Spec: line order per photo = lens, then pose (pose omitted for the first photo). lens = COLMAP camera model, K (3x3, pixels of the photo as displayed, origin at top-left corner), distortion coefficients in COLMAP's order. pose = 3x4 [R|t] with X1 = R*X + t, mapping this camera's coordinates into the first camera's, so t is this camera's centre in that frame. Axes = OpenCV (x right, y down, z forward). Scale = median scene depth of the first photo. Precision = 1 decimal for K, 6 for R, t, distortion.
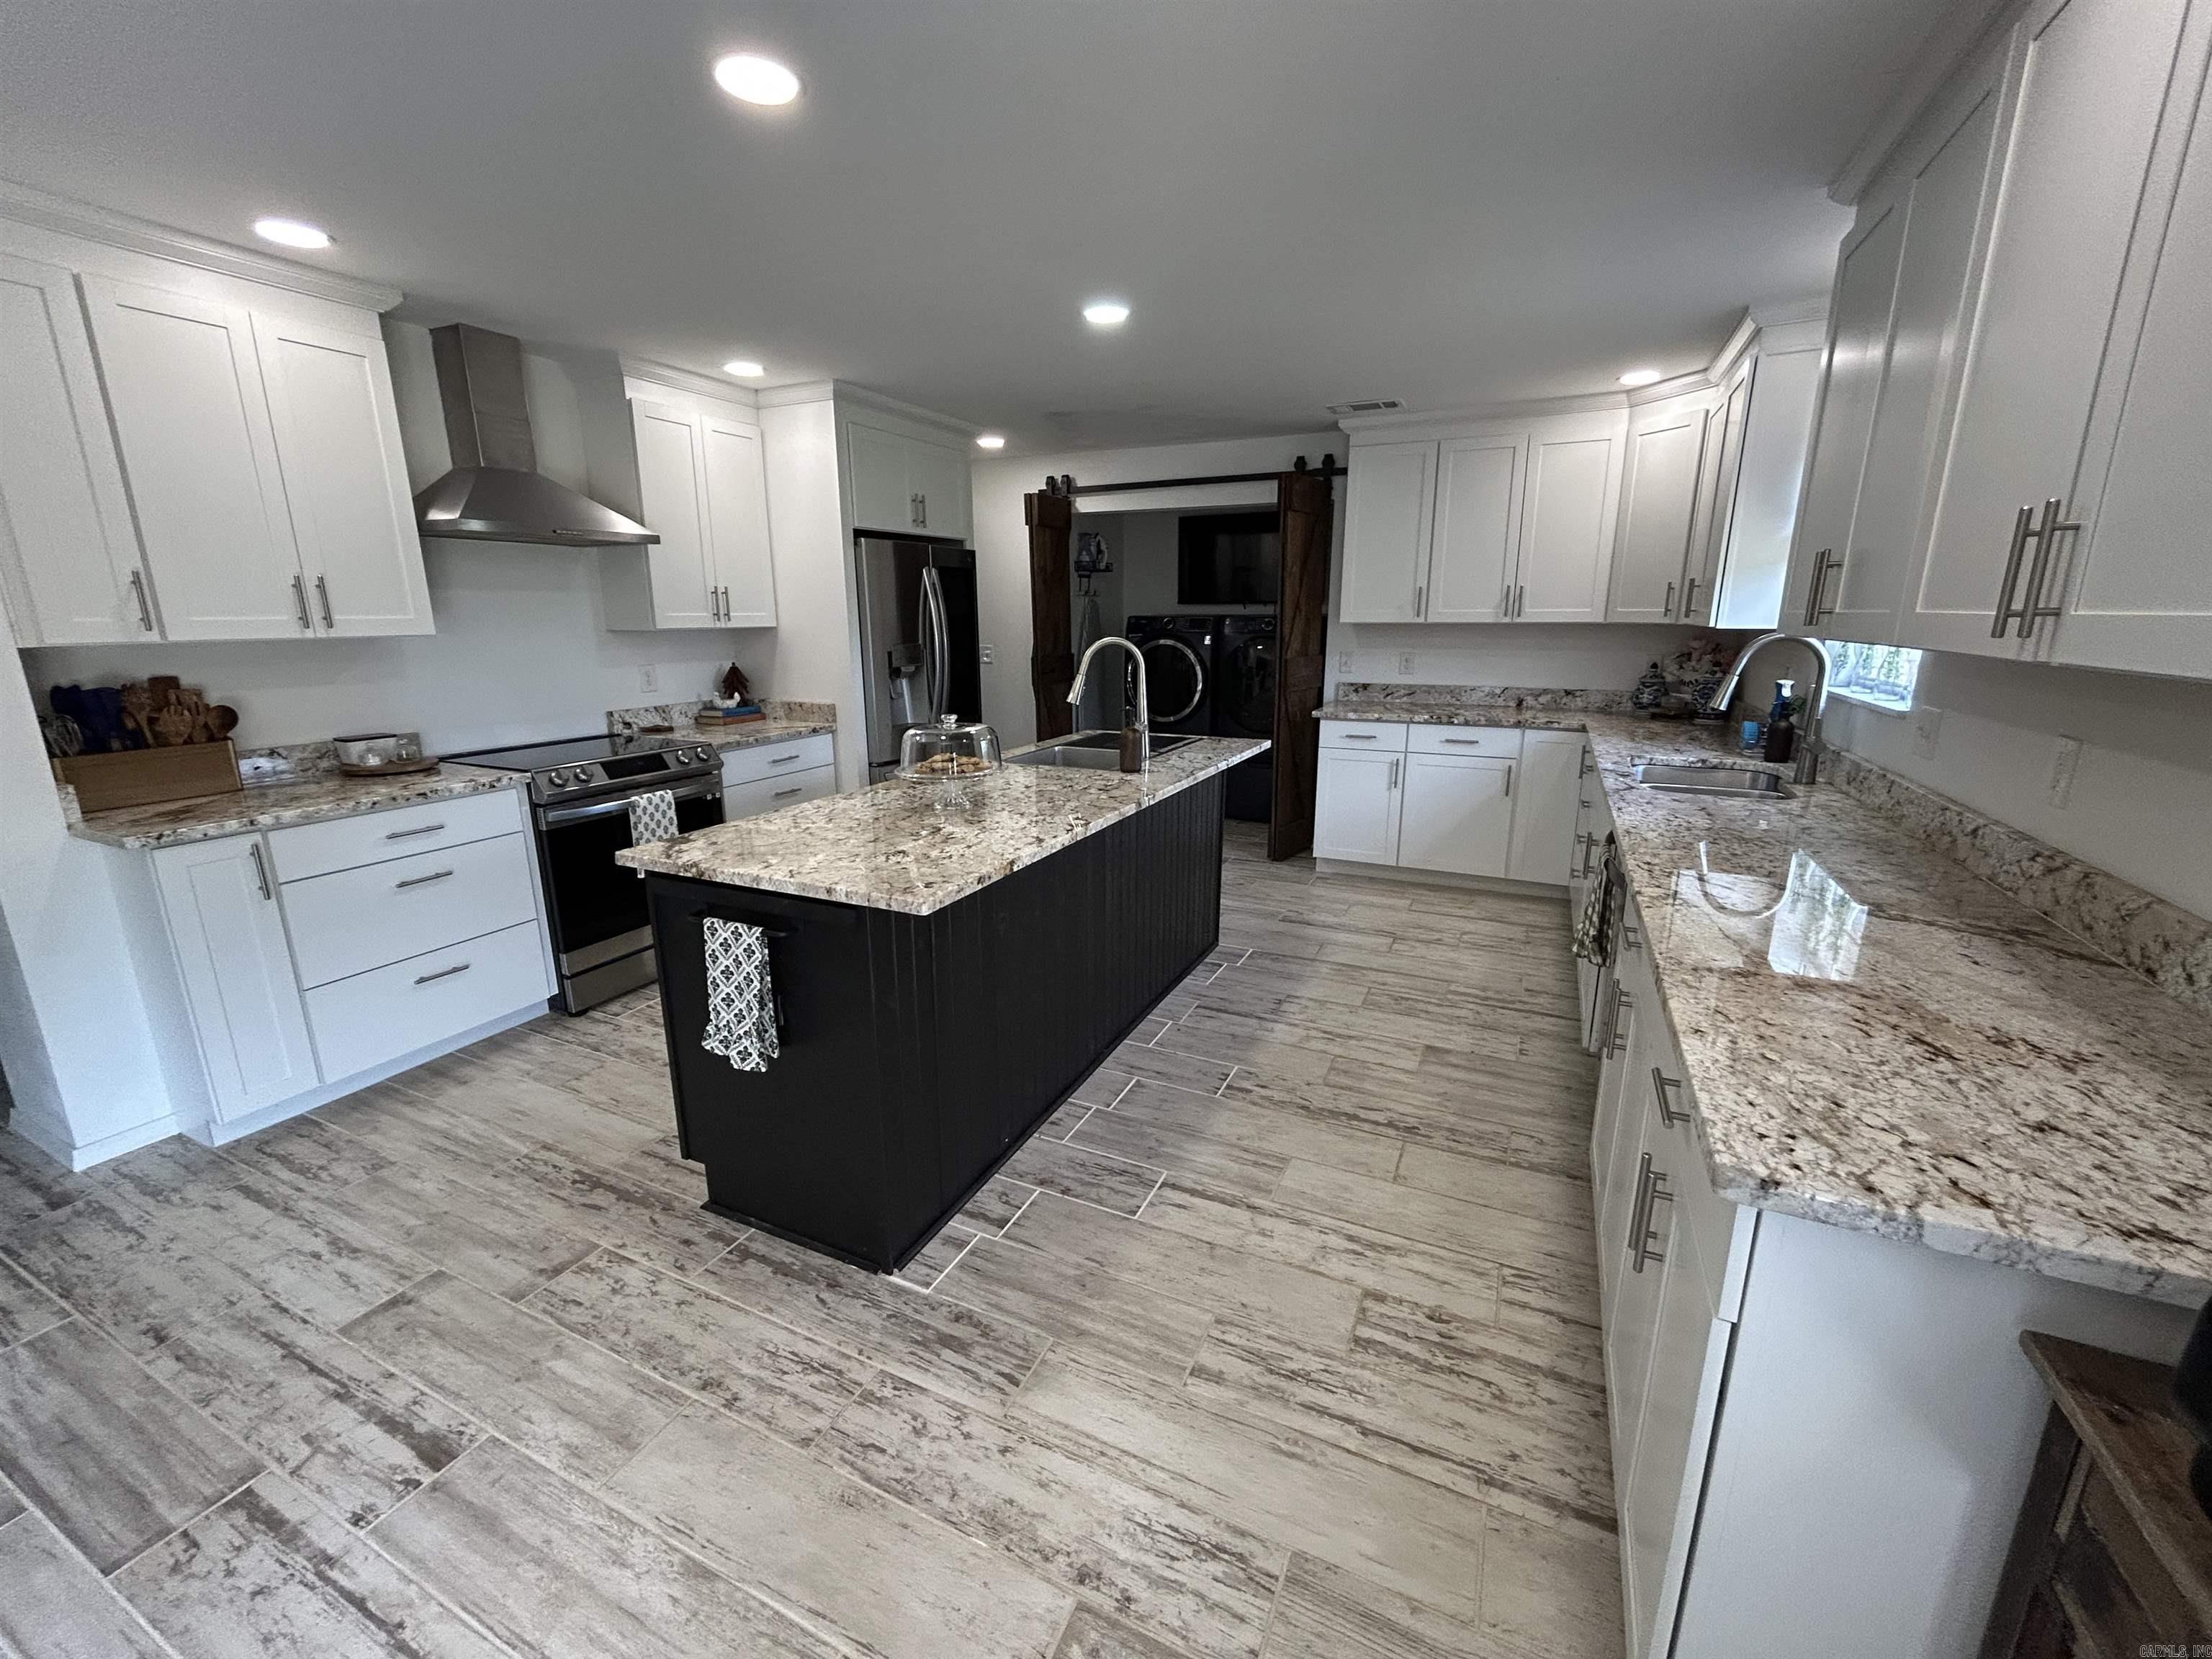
lens RADIAL K [[896.0, 0, 1109.5], [0, 896.0, 823.1], [0, 0, 1]] dist [-0.001400, 0.000687]
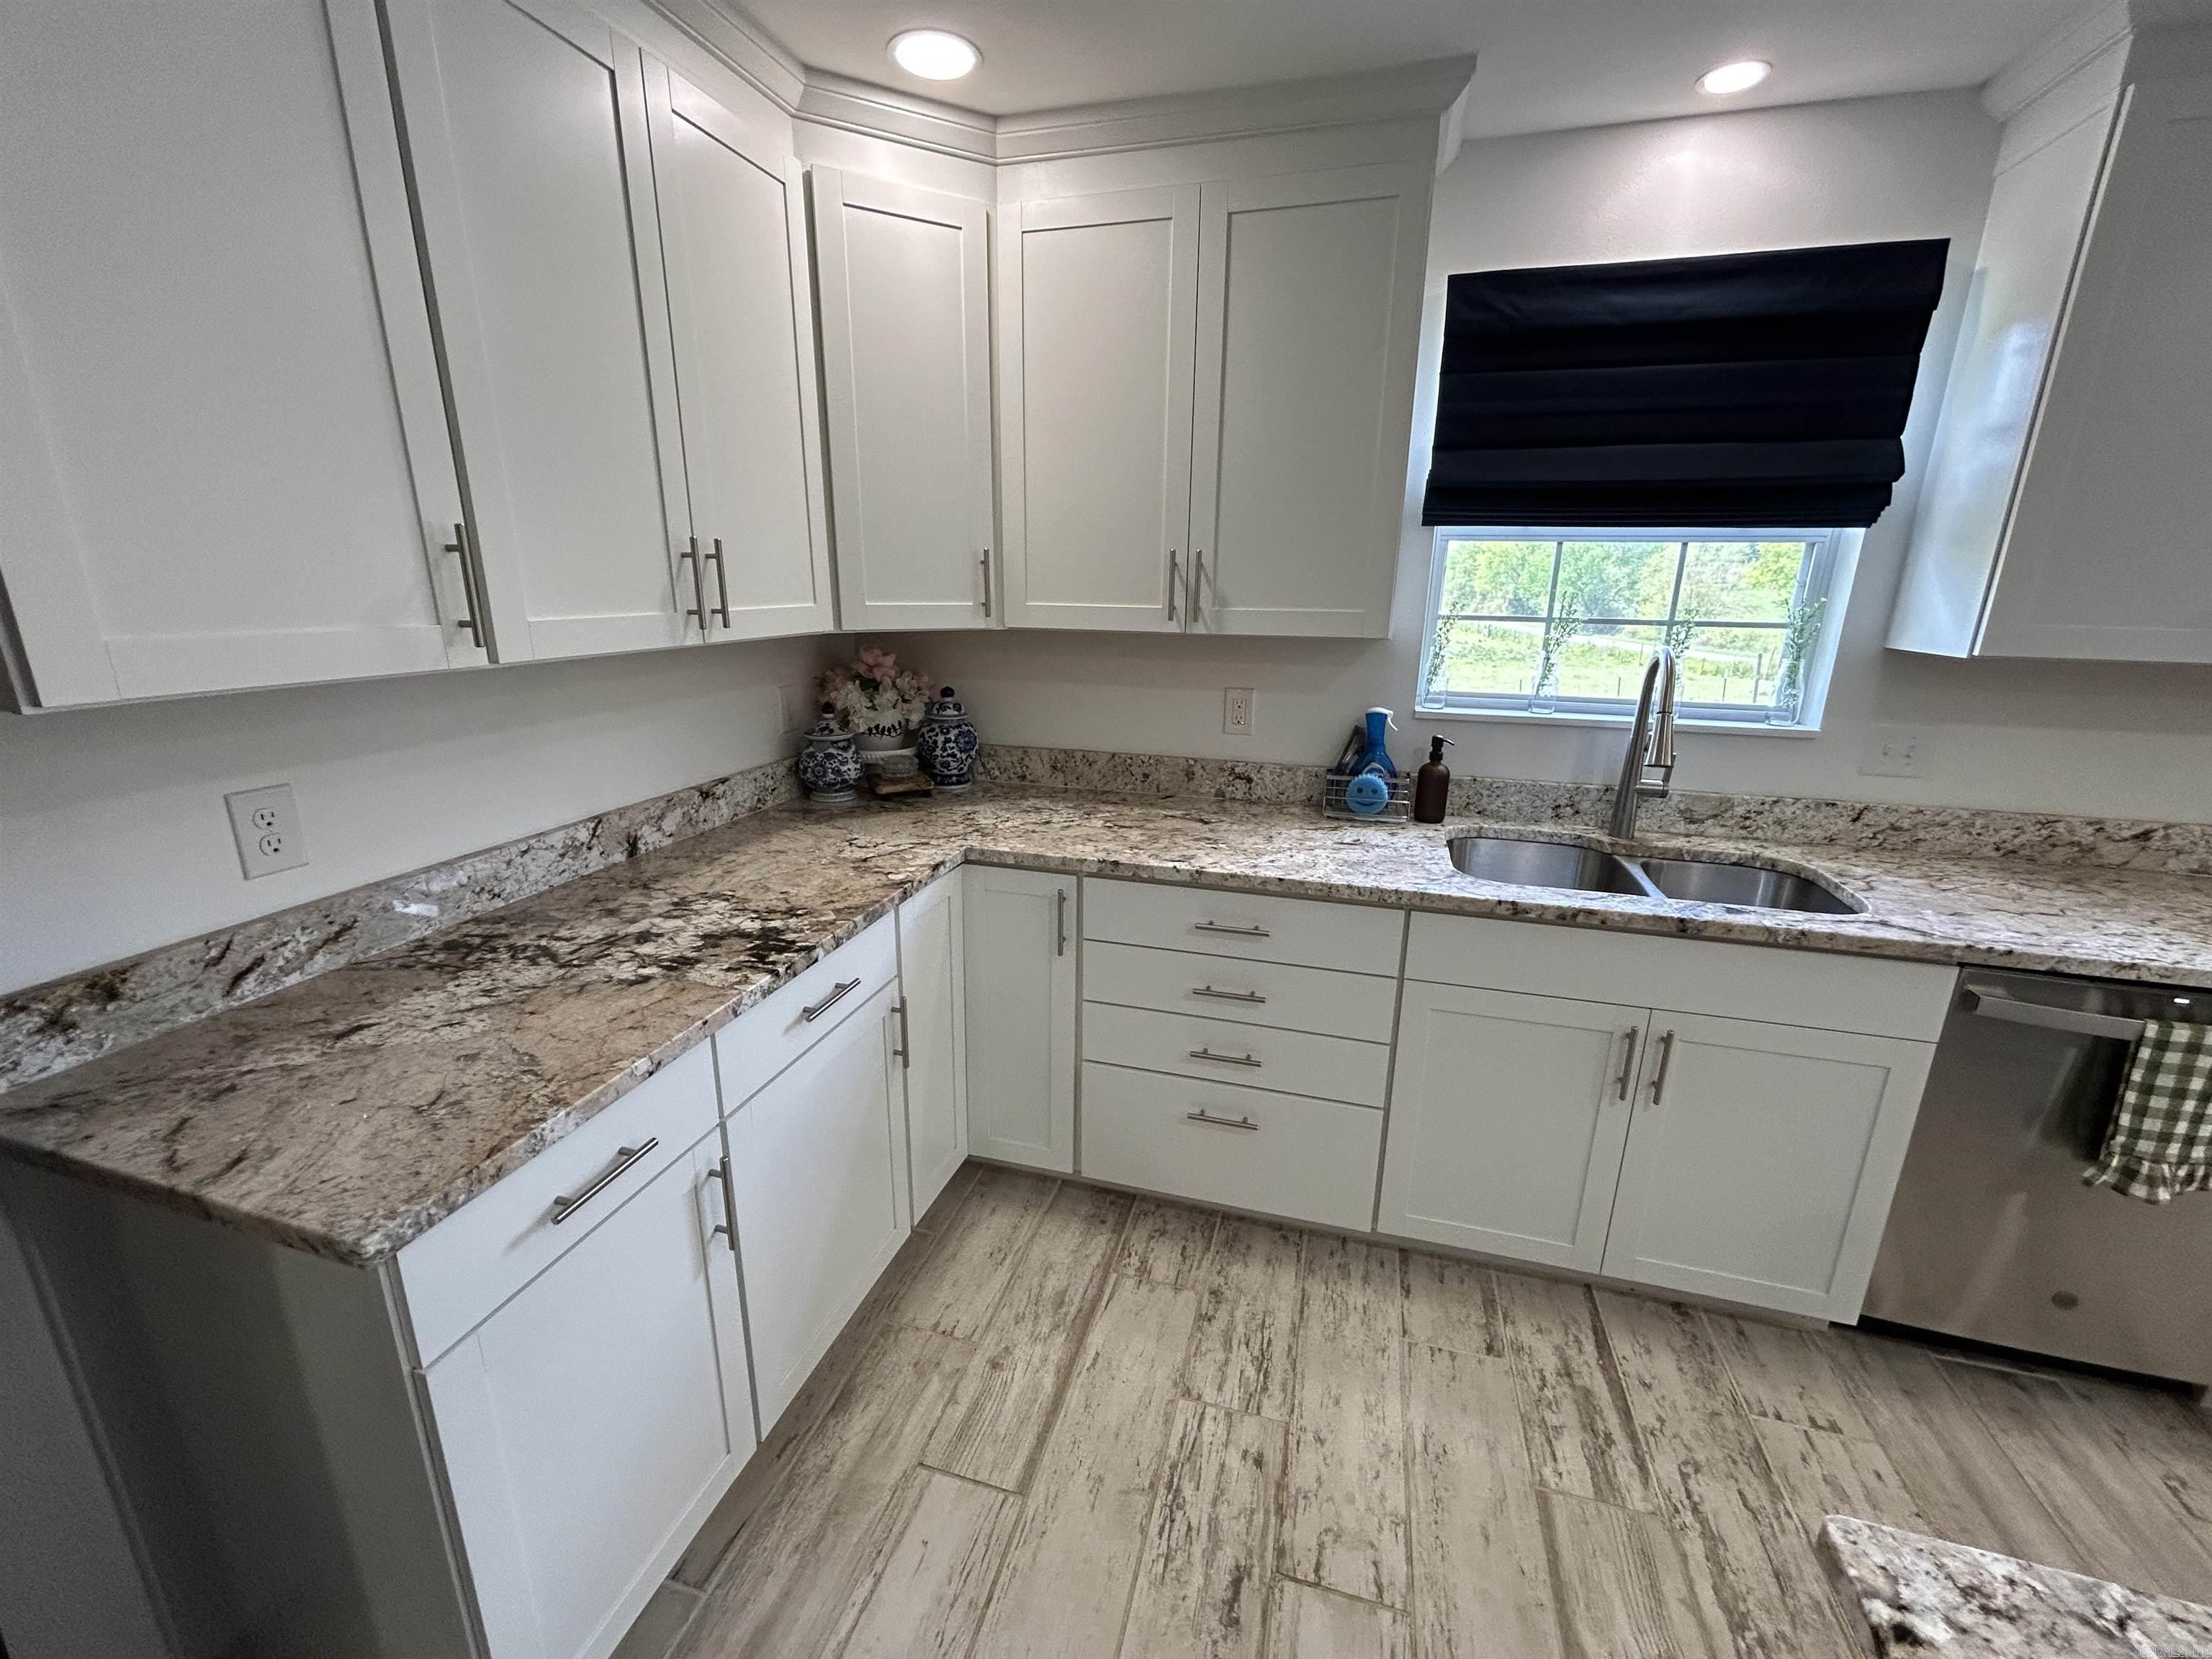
lens RADIAL K [[896.0, 0, 1101.5], [0, 896.0, 828.2], [0, 0, 1]] dist [-0.001400, 0.000687]
pose [[-0.159189, -0.264500, 0.951156, 0.082732], [0.218307, 0.930161, 0.295198, -0.280082], [-0.962809, 0.254636, -0.090329, 1.110190]]
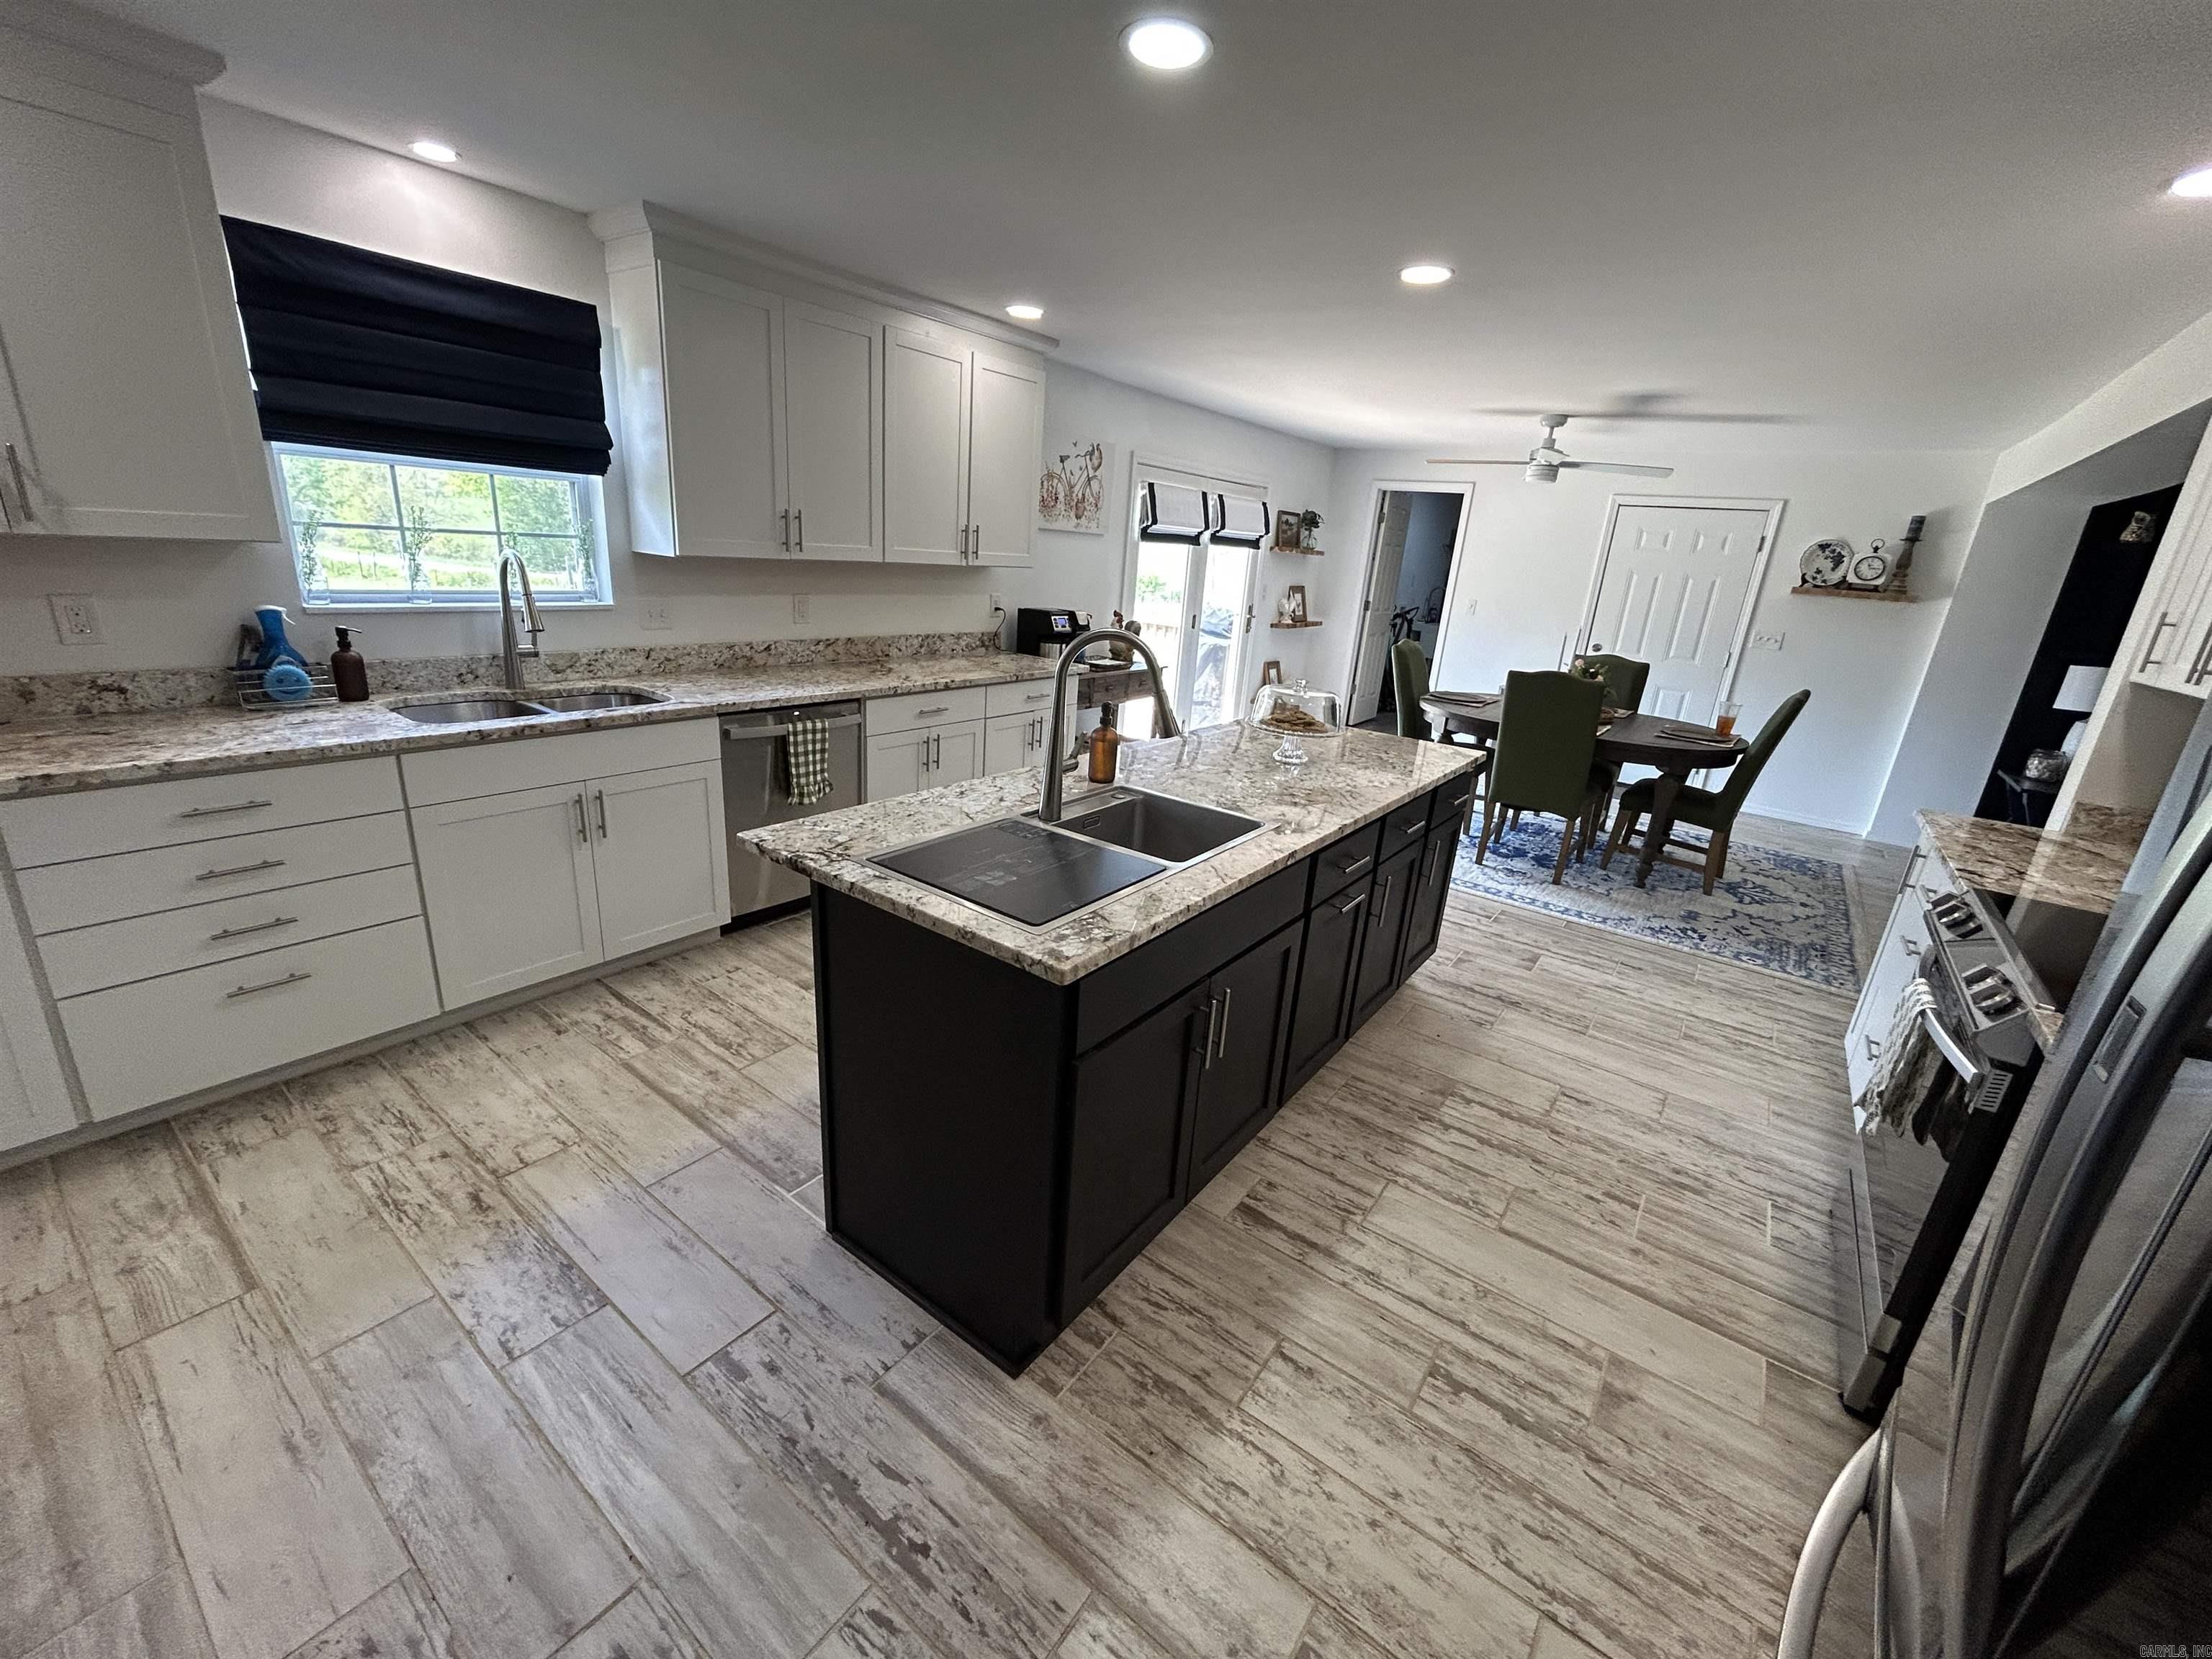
lens RADIAL K [[896.0, 0, 1101.9], [0, 896.0, 825.5], [0, 0, 1]] dist [-0.001400, 0.000687]
pose [[-0.977702, -0.123568, 0.169795, -0.095898], [-0.019987, 0.859638, 0.510512, -0.350197], [-0.209045, 0.495735, -0.842940, 1.371512]]
